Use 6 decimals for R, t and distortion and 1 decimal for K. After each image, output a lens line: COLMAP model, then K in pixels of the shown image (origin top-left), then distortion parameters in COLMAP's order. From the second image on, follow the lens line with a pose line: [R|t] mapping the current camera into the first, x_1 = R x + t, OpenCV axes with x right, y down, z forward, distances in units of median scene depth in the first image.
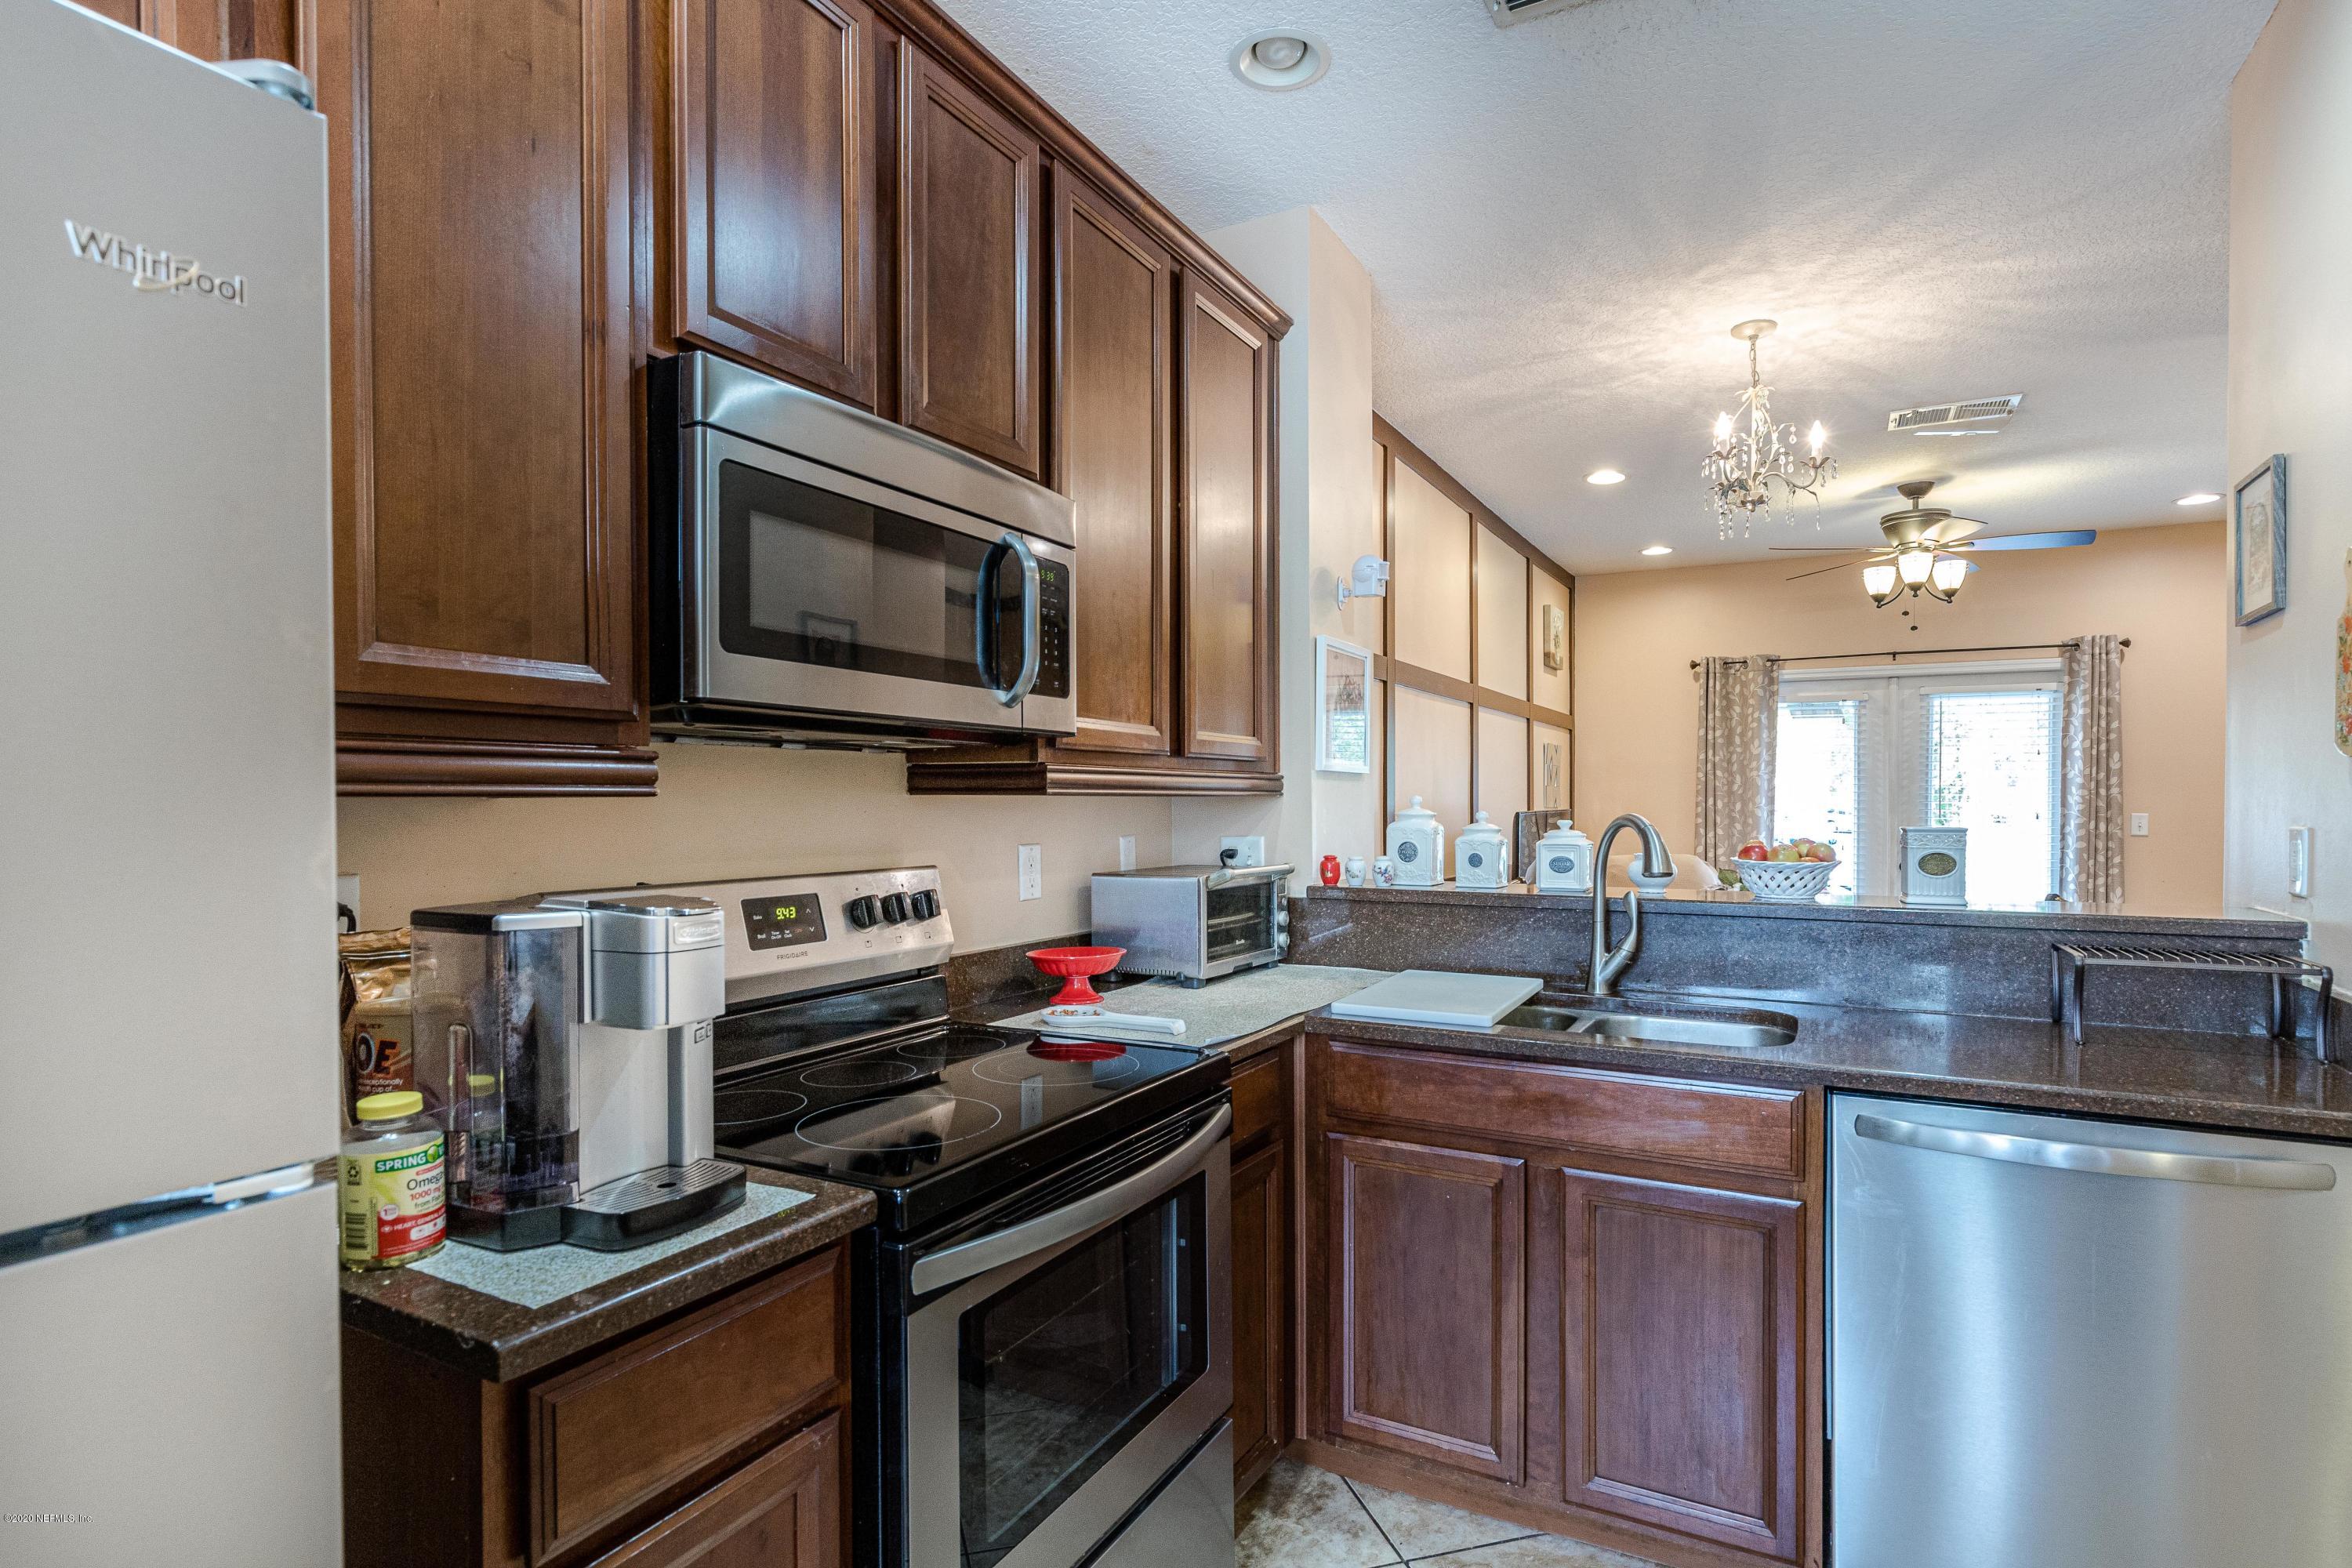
lens RADIAL K [[1184.5, 0, 1177.5], [0, 1184.5, 810.9], [0, 0, 1]] dist [0.001214, -0.003181]
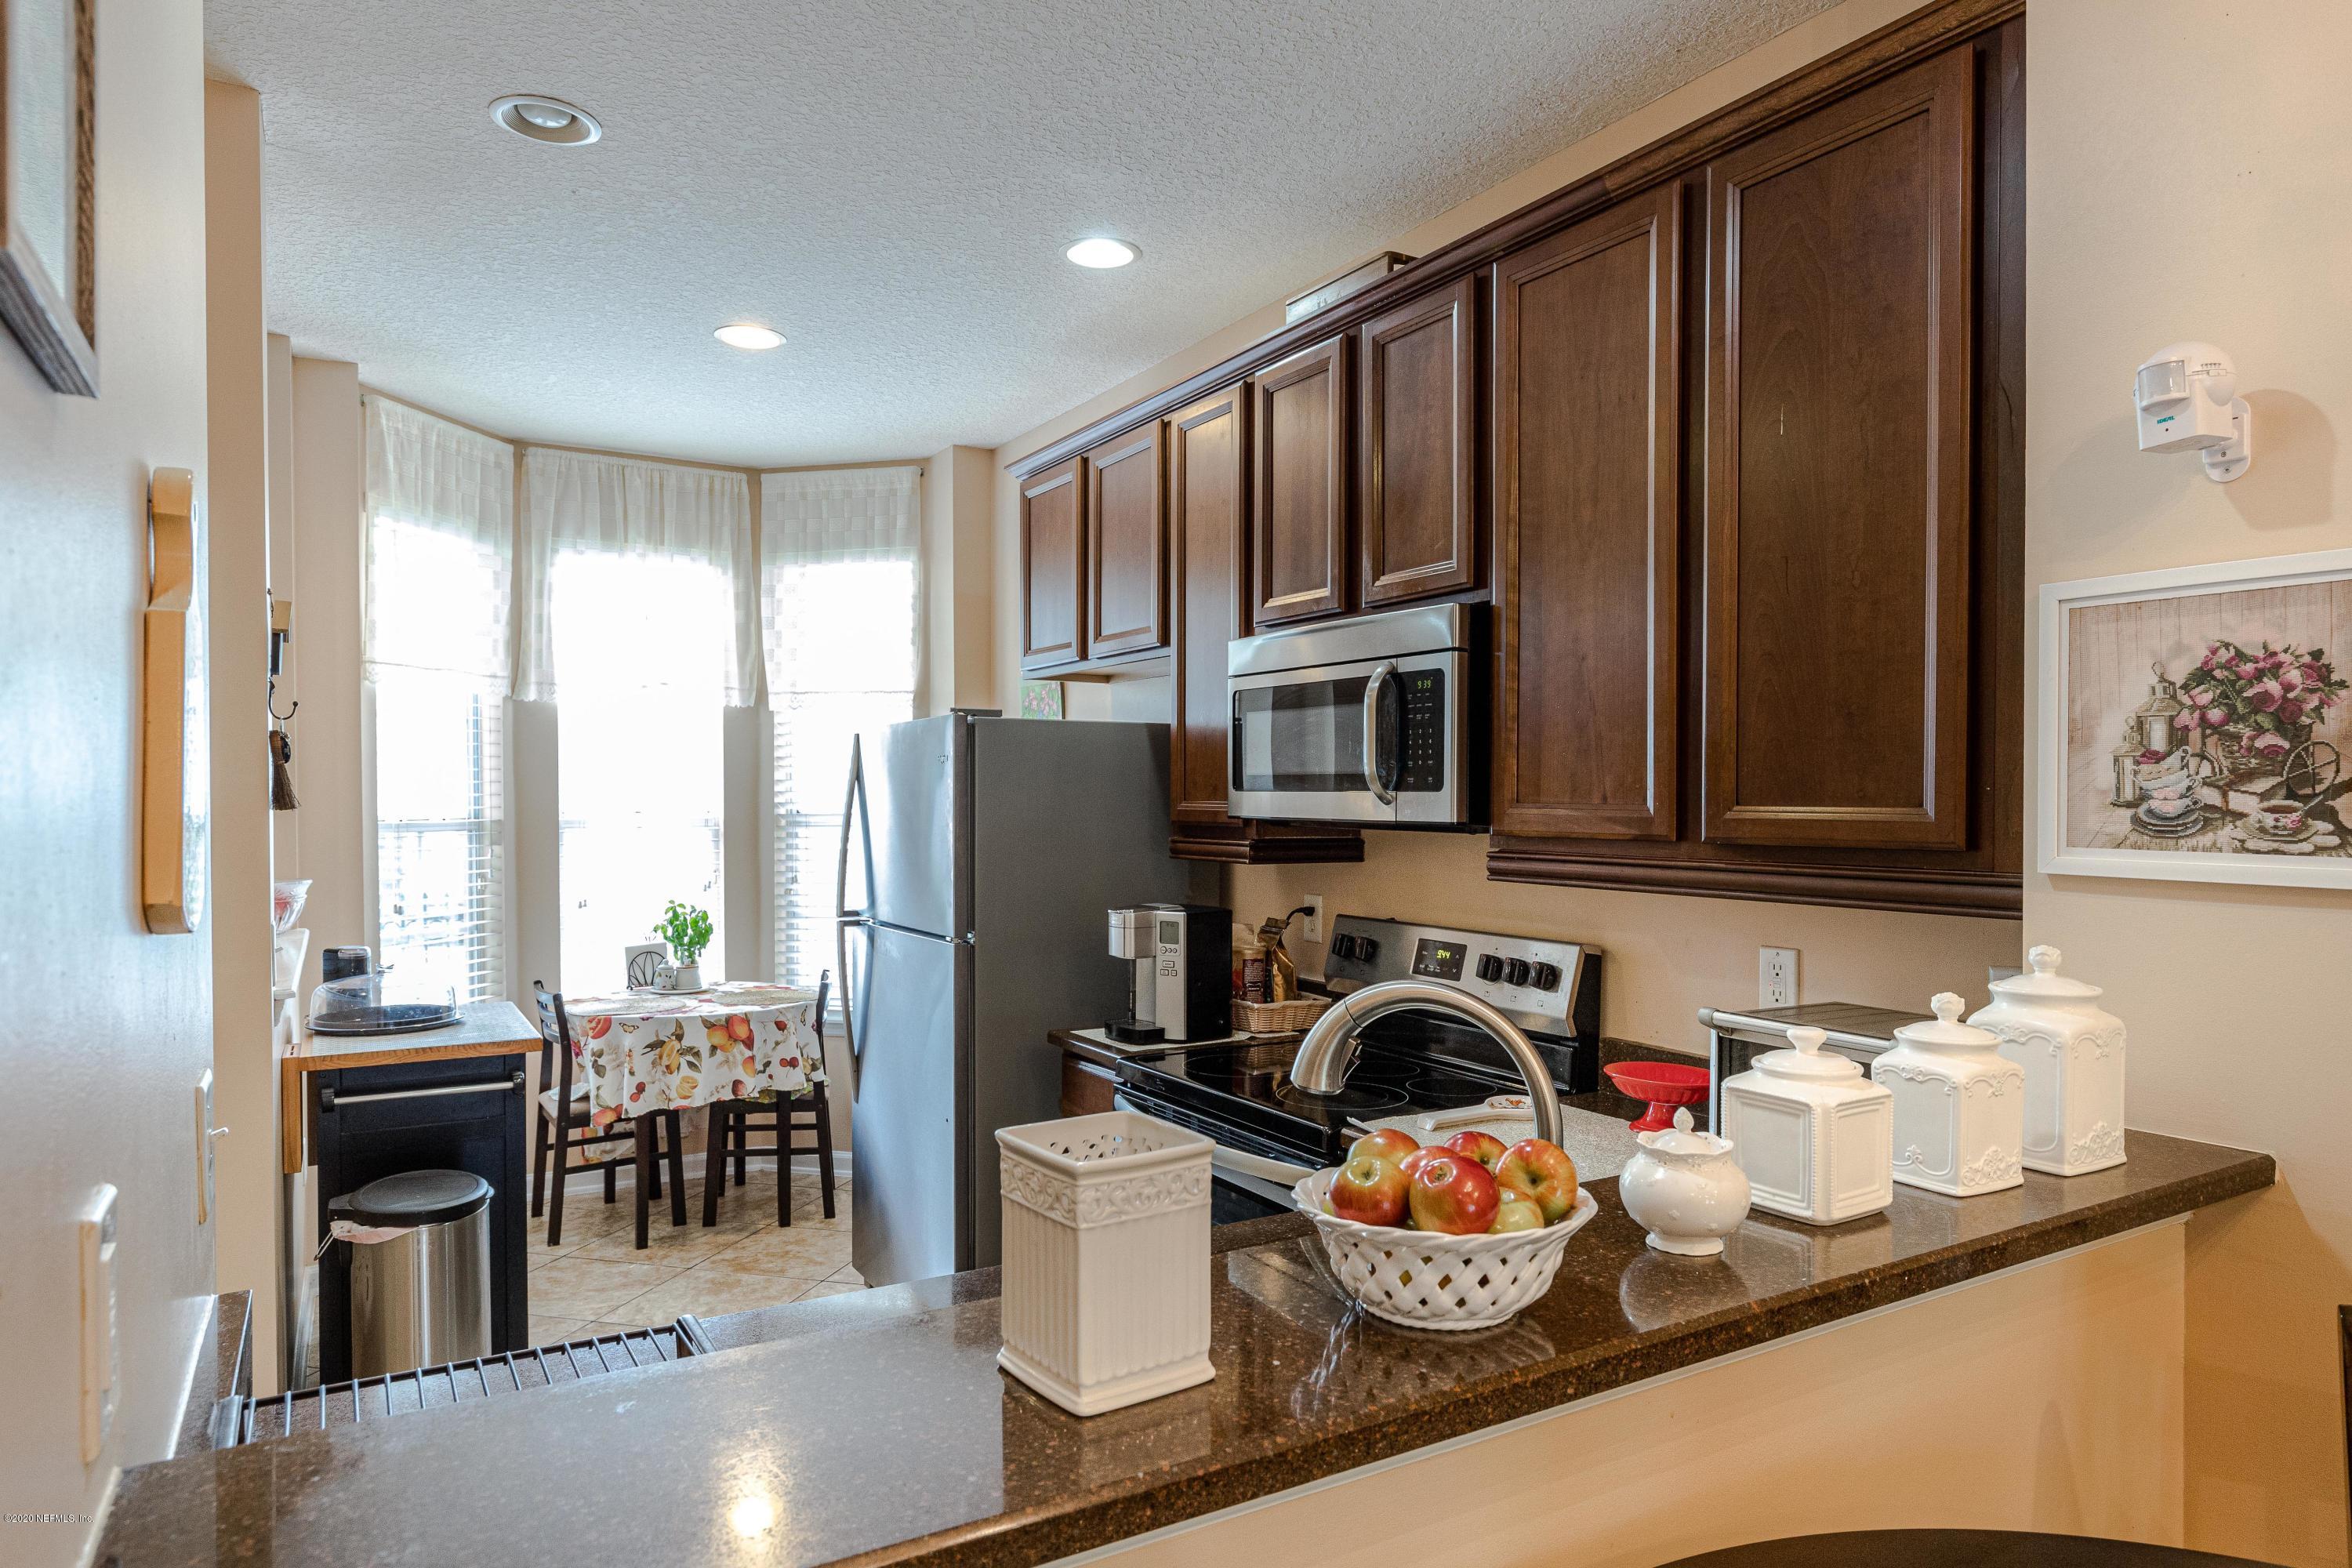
lens RADIAL K [[1426.6, 0, 1170.6], [0, 1426.6, 816.9], [0, 0, 1]] dist [0.005893, -0.000825]
pose [[-0.515180, 0.010505, -0.857018, 0.858044], [-0.012470, 0.999727, 0.019750, -0.069695], [0.856991, 0.020861, -0.514909, 1.091606]]
